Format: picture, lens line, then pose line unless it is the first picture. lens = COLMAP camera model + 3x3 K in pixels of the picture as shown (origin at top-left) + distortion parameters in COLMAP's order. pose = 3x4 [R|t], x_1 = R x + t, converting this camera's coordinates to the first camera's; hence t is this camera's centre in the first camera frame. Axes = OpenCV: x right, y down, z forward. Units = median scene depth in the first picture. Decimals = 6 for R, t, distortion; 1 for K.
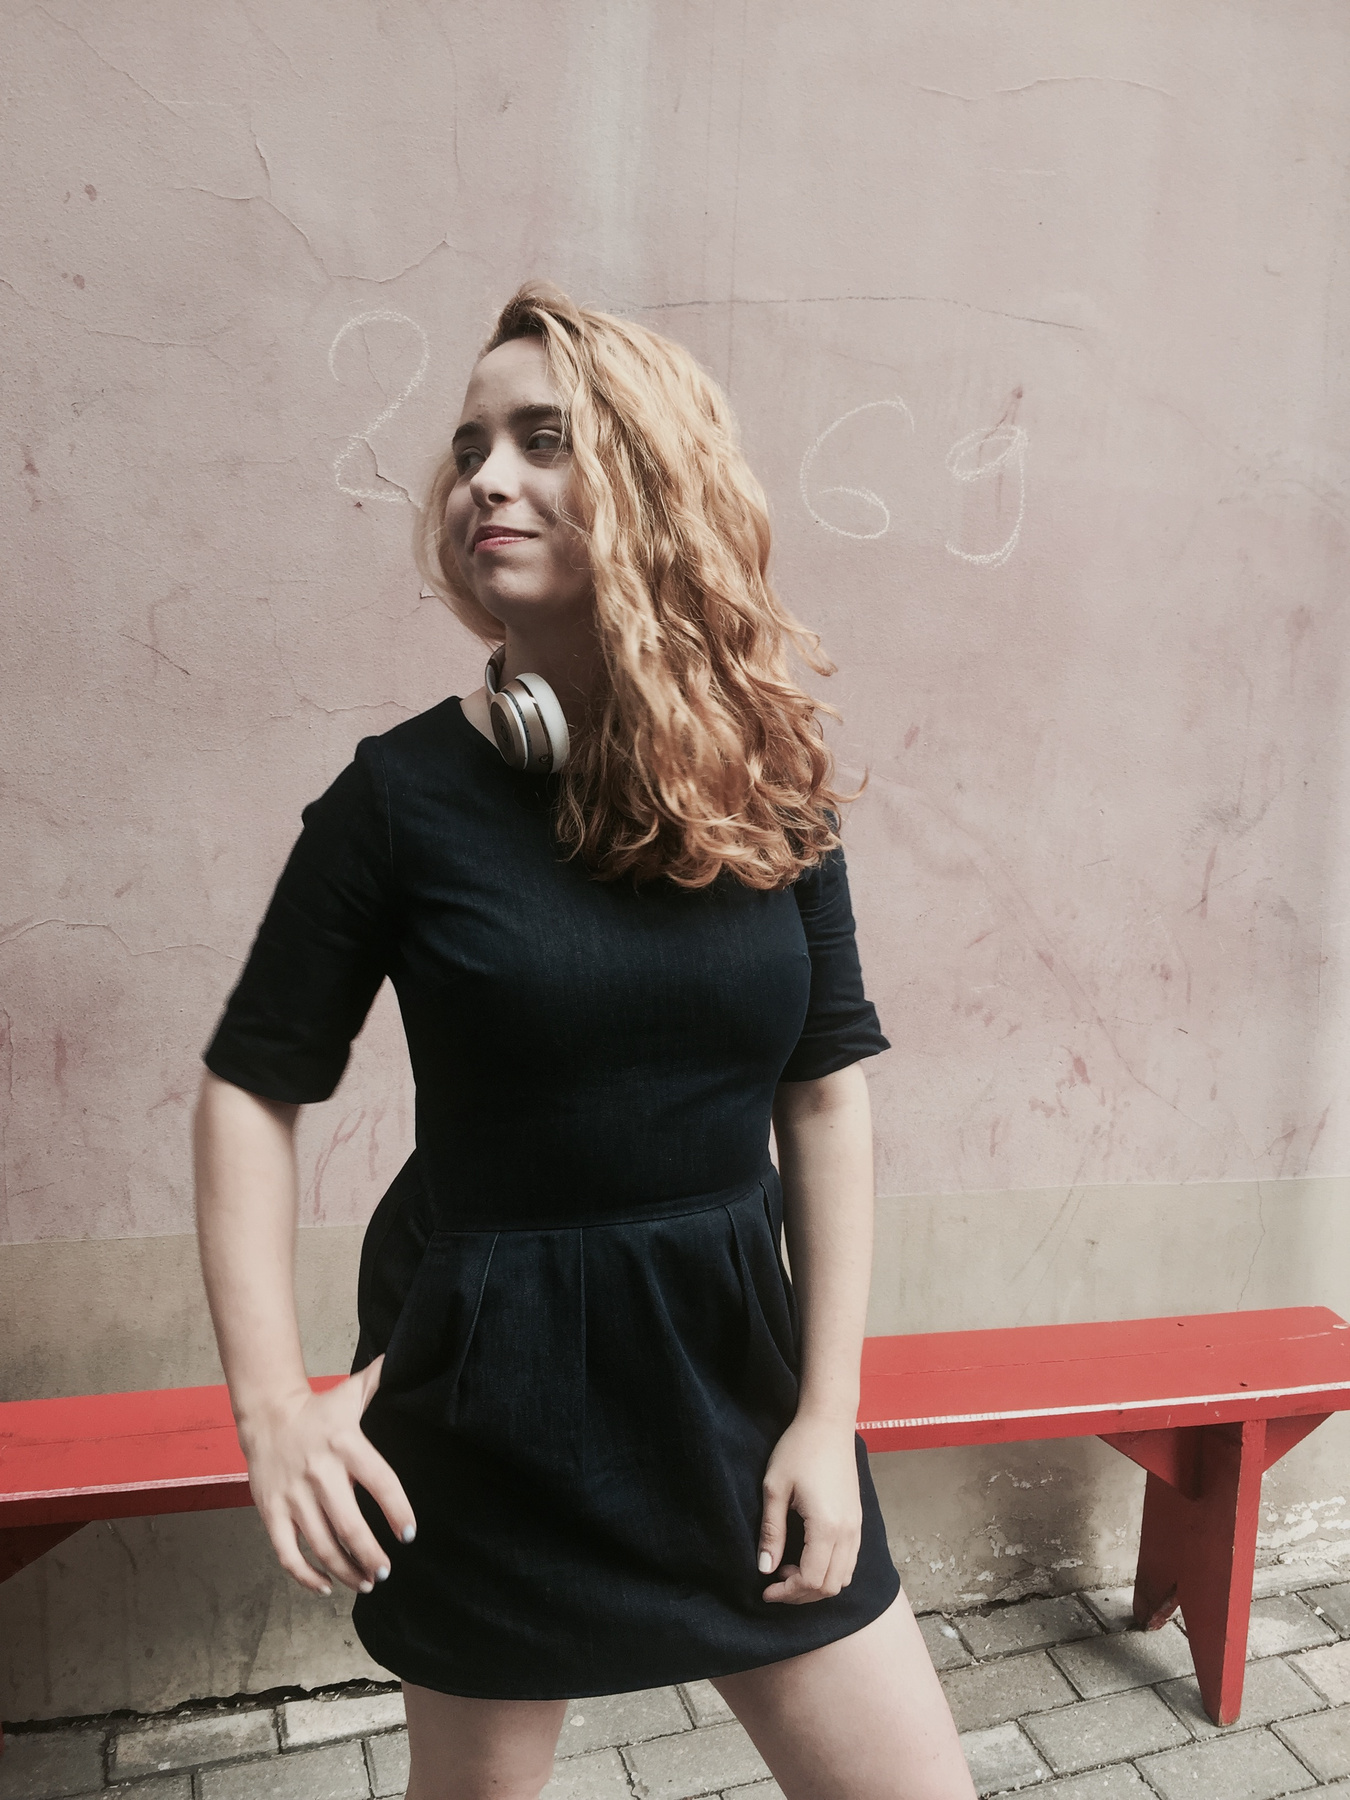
lens RADIAL K [[1535.8, 0, 681.8], [0, 1535.8, 898.7], [0, 0, 1]] dist [0.077177, -0.114305]
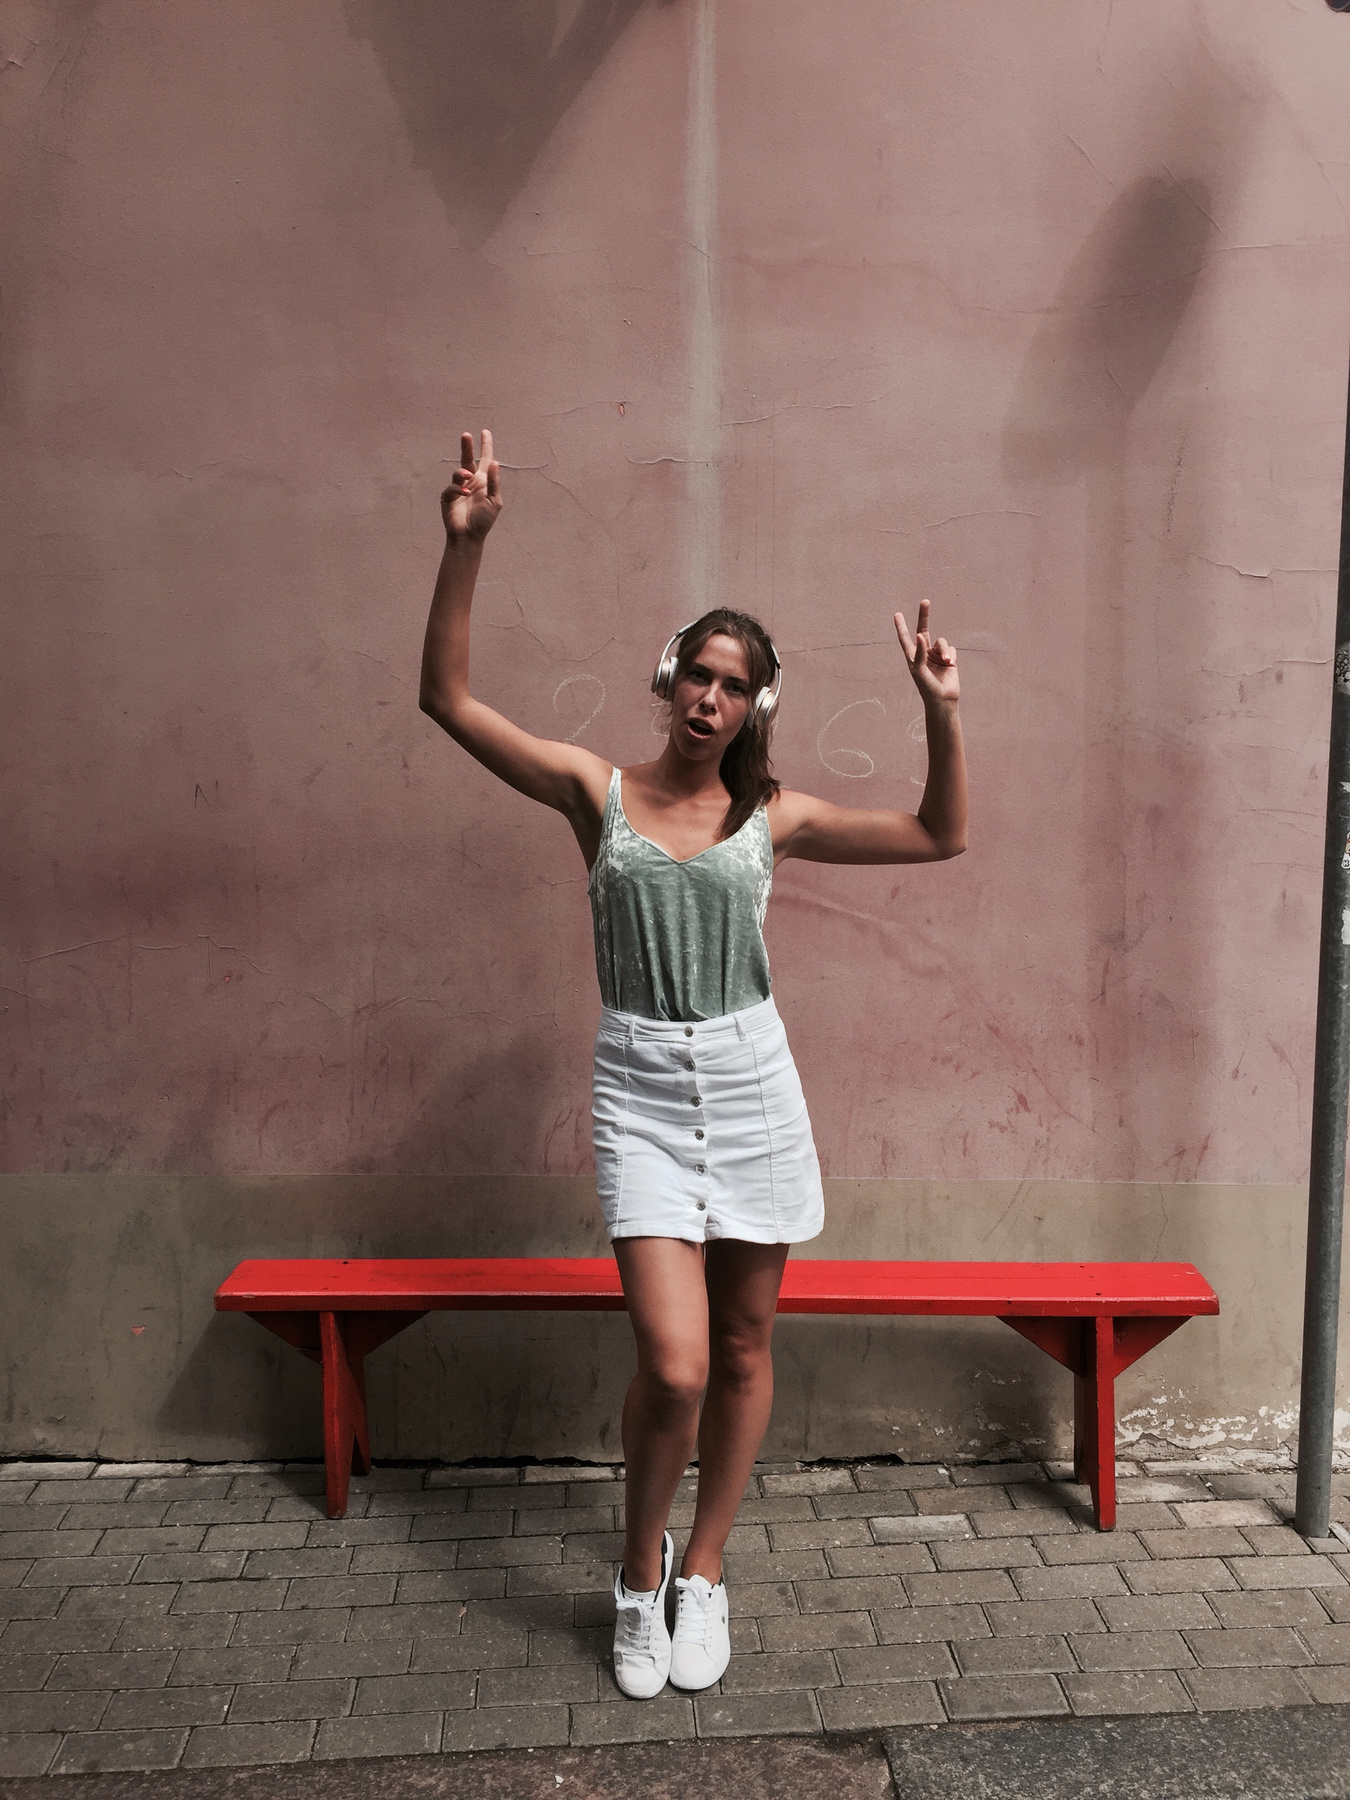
lens RADIAL K [[1535.8, 0, 689.6], [0, 1535.8, 868.5], [0, 0, 1]] dist [0.077177, -0.114305]
pose [[0.970823, -0.022060, -0.238781, 0.311307], [-0.007871, 0.992292, -0.123675, 0.072358], [0.239668, 0.121946, 0.963166, -0.616346]]
